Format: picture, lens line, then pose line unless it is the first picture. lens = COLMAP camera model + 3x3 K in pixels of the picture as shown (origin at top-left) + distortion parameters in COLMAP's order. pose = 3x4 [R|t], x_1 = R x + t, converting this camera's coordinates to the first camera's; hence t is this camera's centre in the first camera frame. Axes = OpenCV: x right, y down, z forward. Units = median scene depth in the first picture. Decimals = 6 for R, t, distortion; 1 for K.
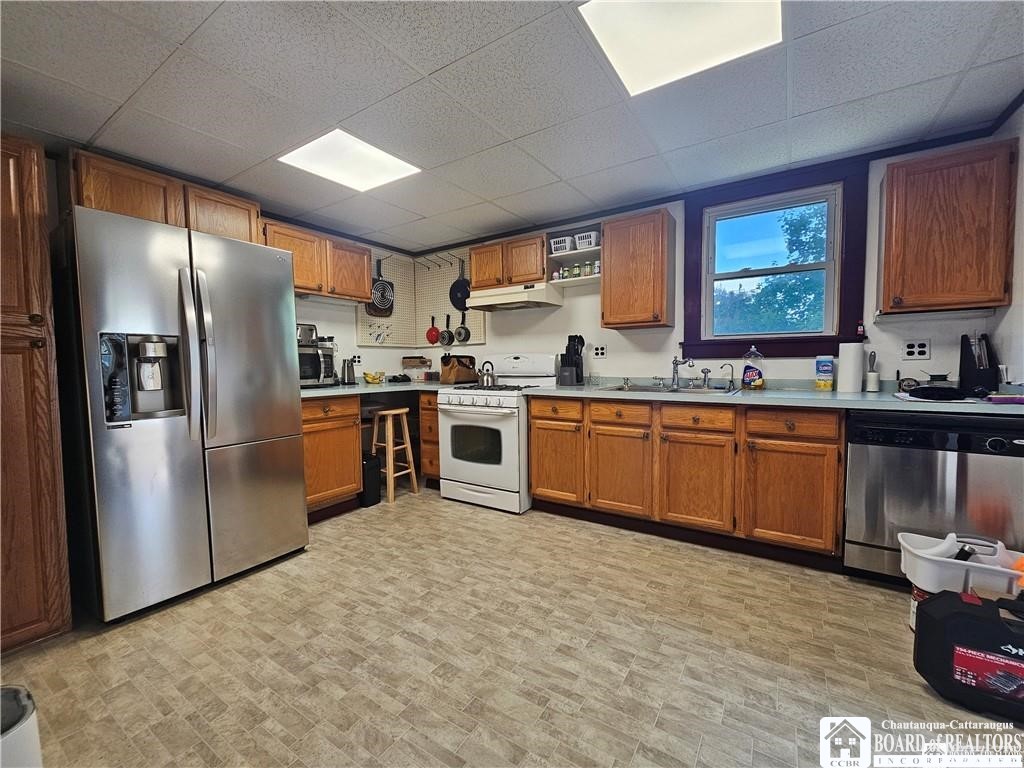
lens RADIAL K [[421.7, 0, 515.5], [0, 421.7, 389.1], [0, 0, 1]] dist [0.000141, -0.000072]
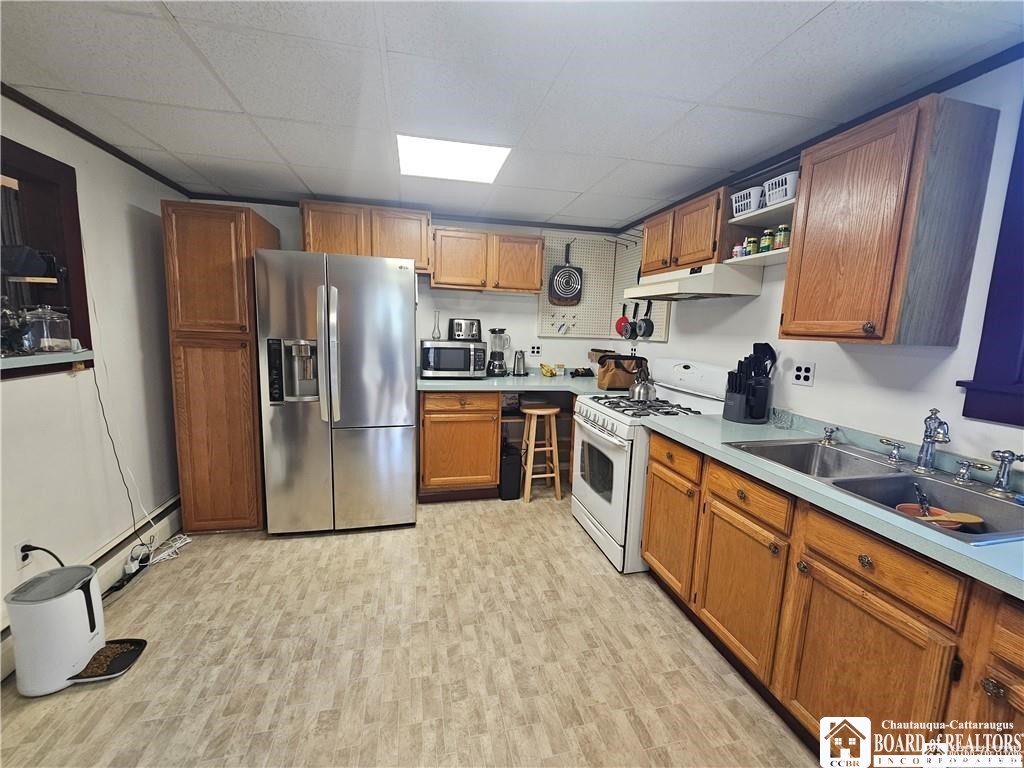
lens RADIAL K [[421.7, 0, 515.5], [0, 421.7, 389.1], [0, 0, 1]] dist [0.000141, -0.000072]
pose [[0.720129, 0.138385, -0.679900, 0.326929], [-0.081733, 0.990005, 0.114935, -0.106491], [0.689010, -0.027198, 0.724242, 0.290639]]
